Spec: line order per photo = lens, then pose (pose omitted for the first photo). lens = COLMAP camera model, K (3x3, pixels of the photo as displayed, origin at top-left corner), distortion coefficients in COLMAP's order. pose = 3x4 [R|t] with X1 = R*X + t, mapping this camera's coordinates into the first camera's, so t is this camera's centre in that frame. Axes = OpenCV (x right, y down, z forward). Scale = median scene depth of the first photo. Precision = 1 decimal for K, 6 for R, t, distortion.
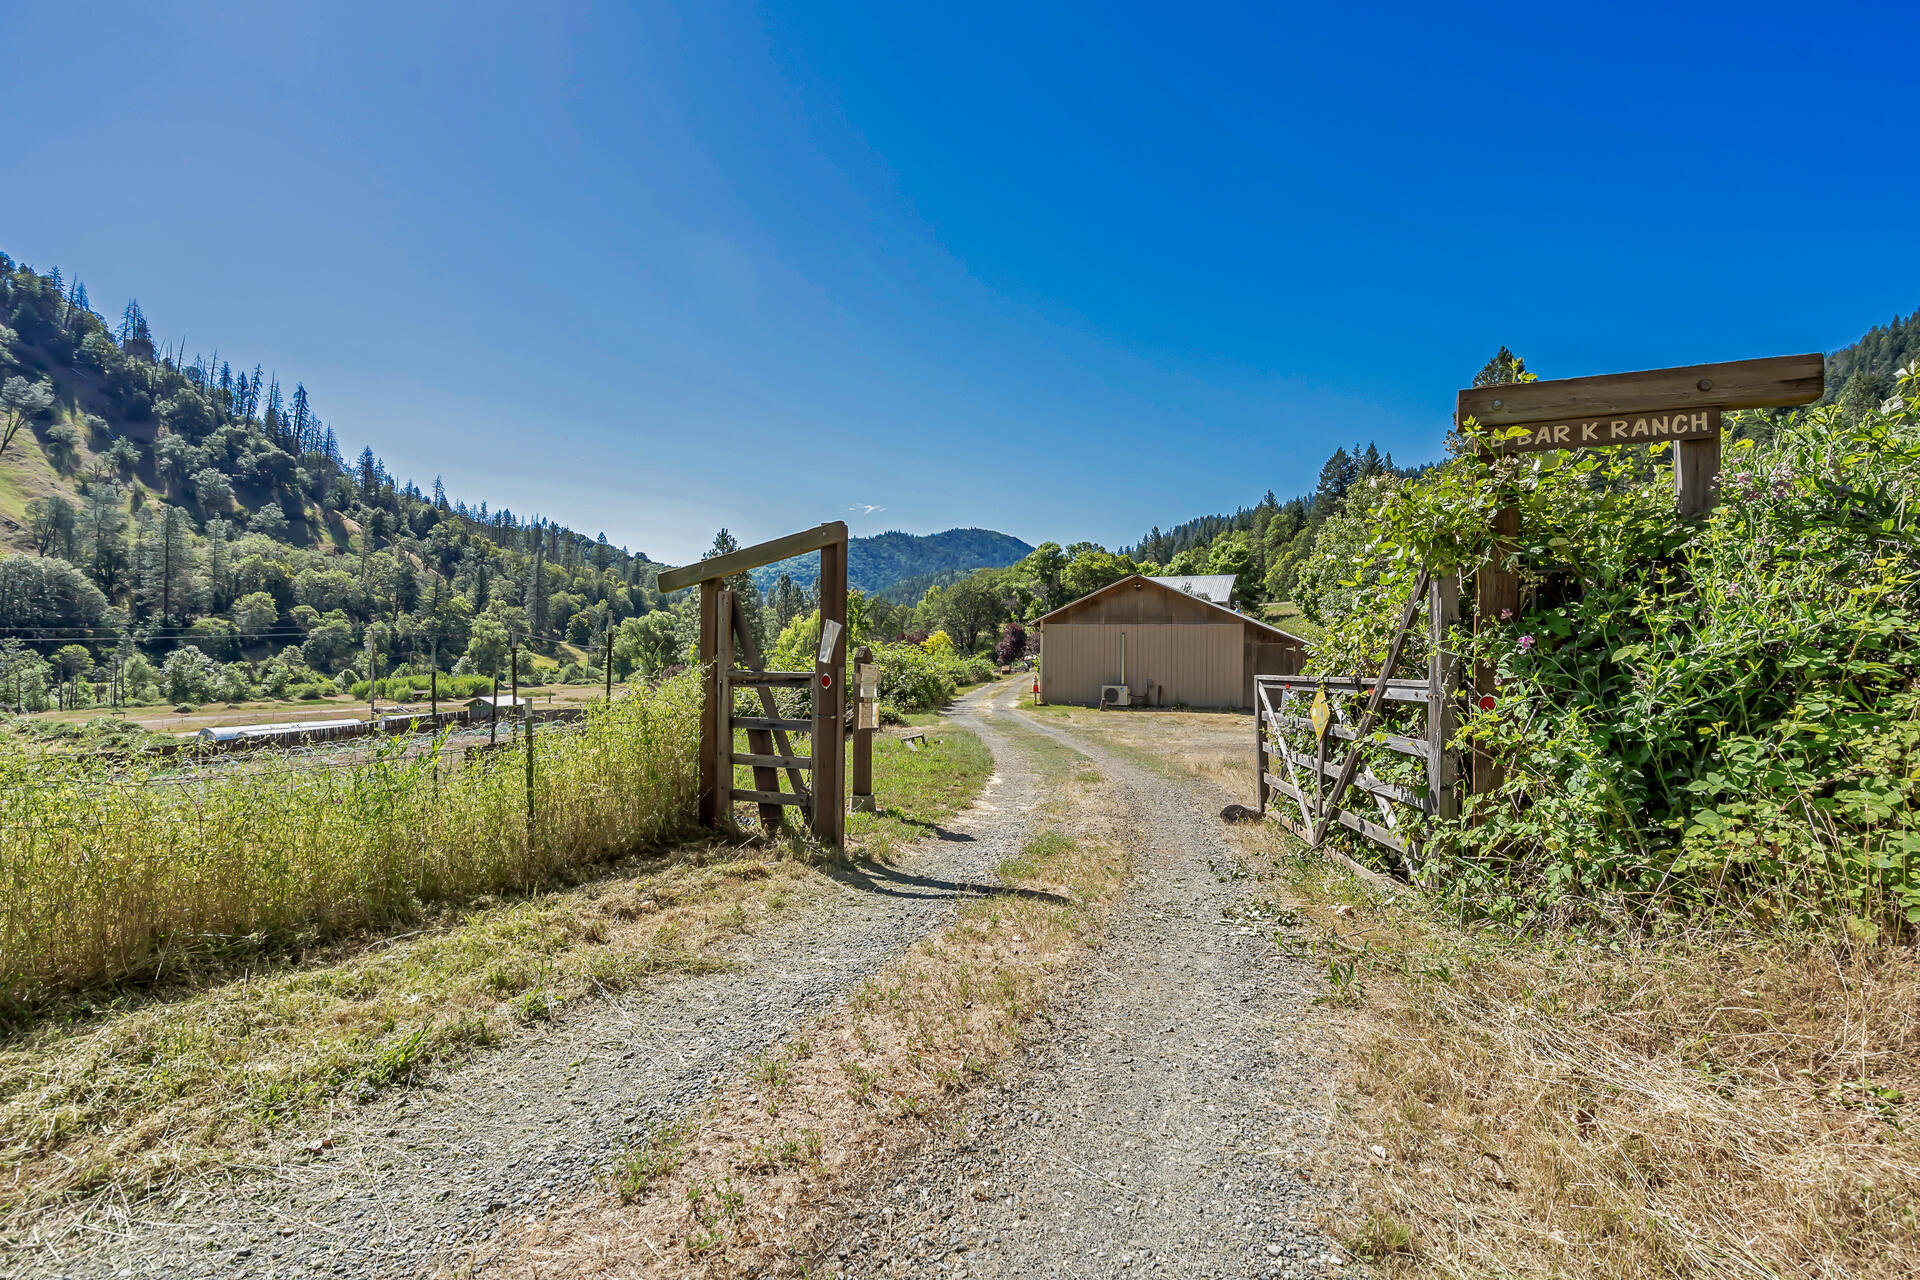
lens RADIAL K [[877.2, 0, 968.2], [0, 877.2, 643.4], [0, 0, 1]] dist [-0.005807, 0.002141]
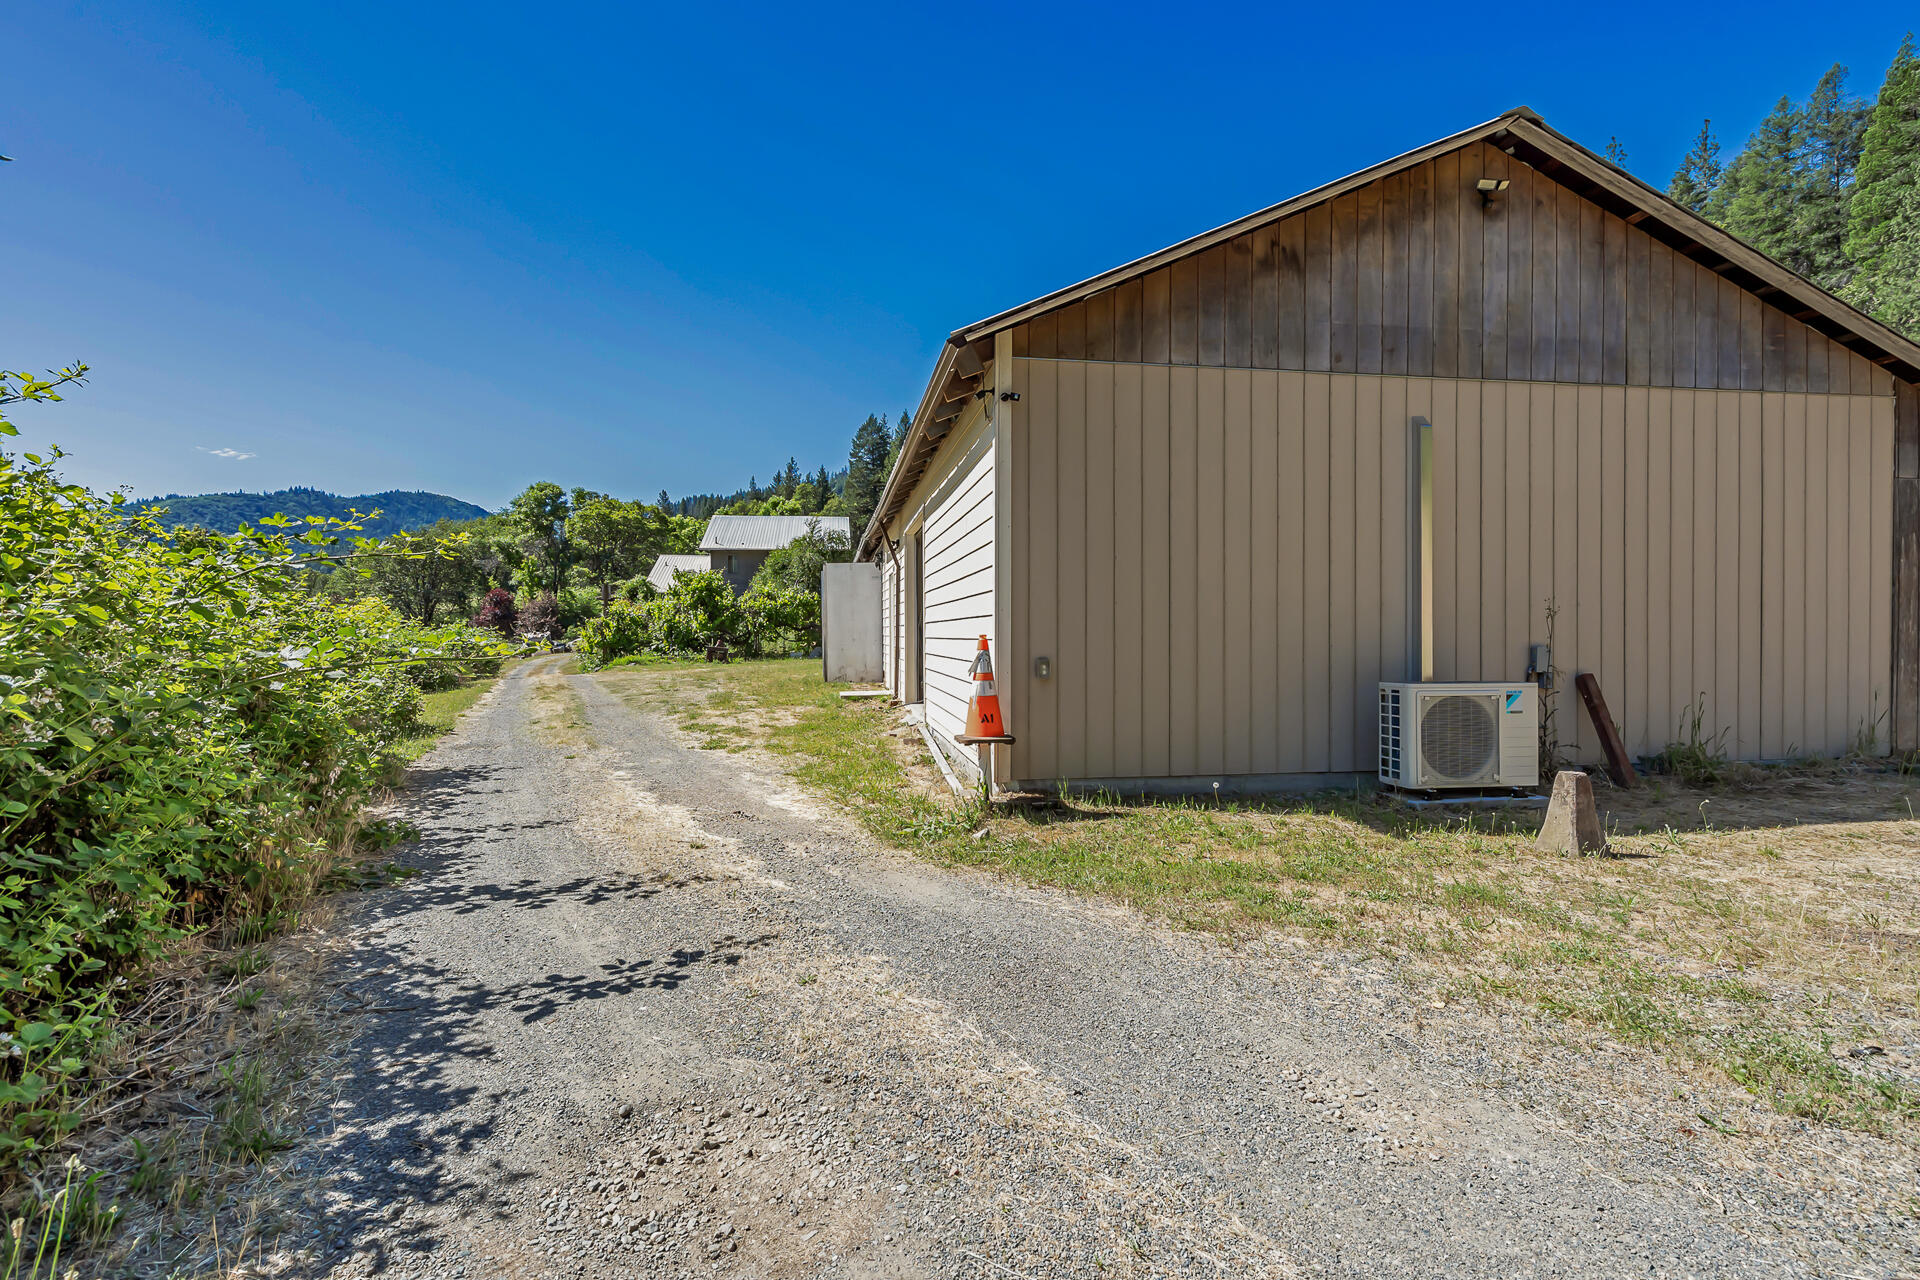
lens RADIAL K [[877.2, 0, 948.4], [0, 877.2, 649.0], [0, 0, 1]] dist [-0.005807, 0.002141]
pose [[0.854278, -0.019732, 0.519442, -0.004462], [0.006394, 0.999603, 0.027456, 0.007503], [-0.519778, -0.020134, 0.854064, 0.194183]]
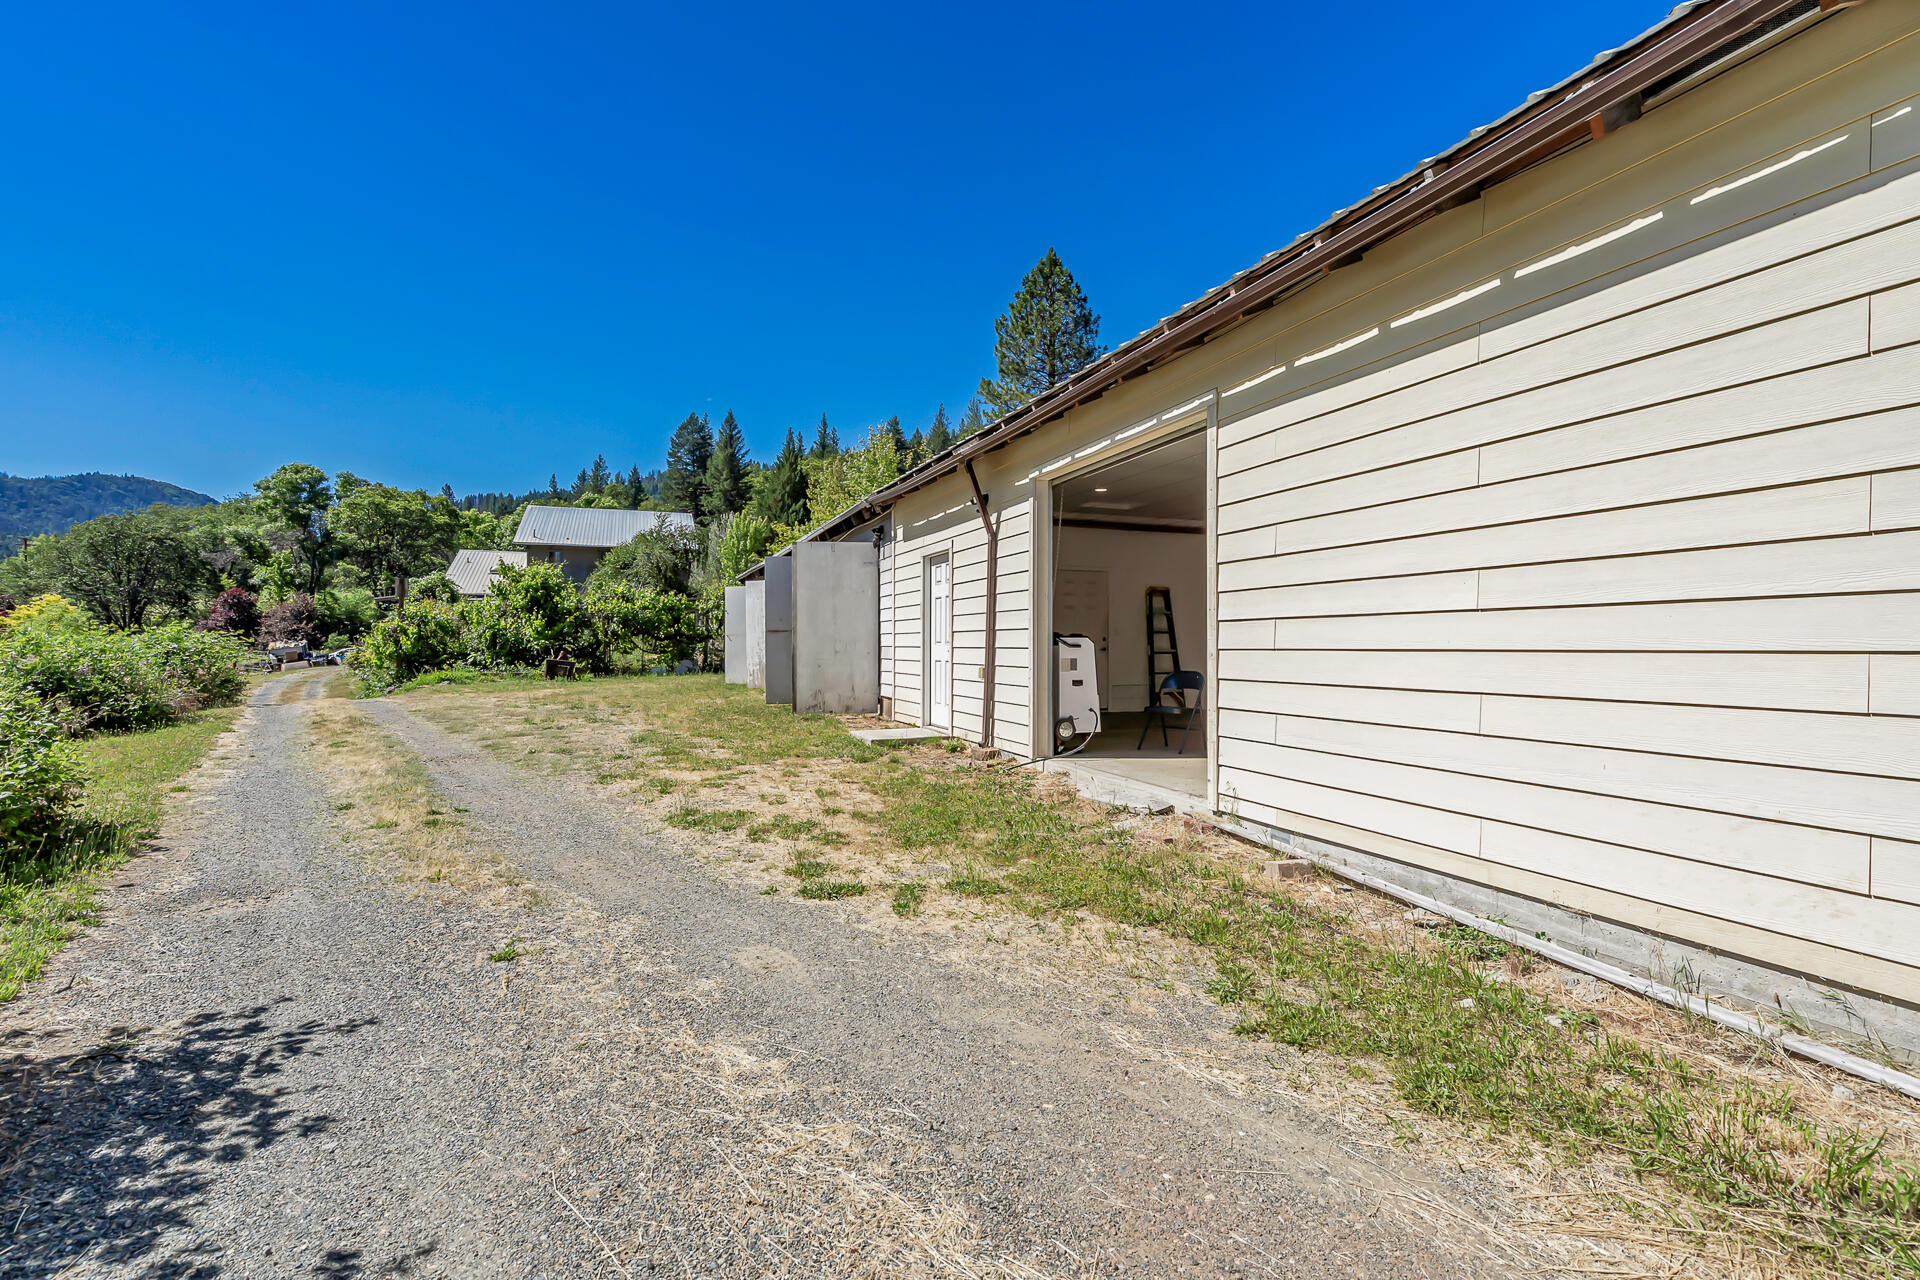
lens RADIAL K [[877.2, 0, 952.5], [0, 877.2, 641.1], [0, 0, 1]] dist [-0.005807, 0.002141]
pose [[0.723562, -0.001660, 0.690258, -0.002808], [-0.001544, 0.999991, 0.004024, 0.008080], [-0.690258, -0.003978, 0.723552, 0.235589]]
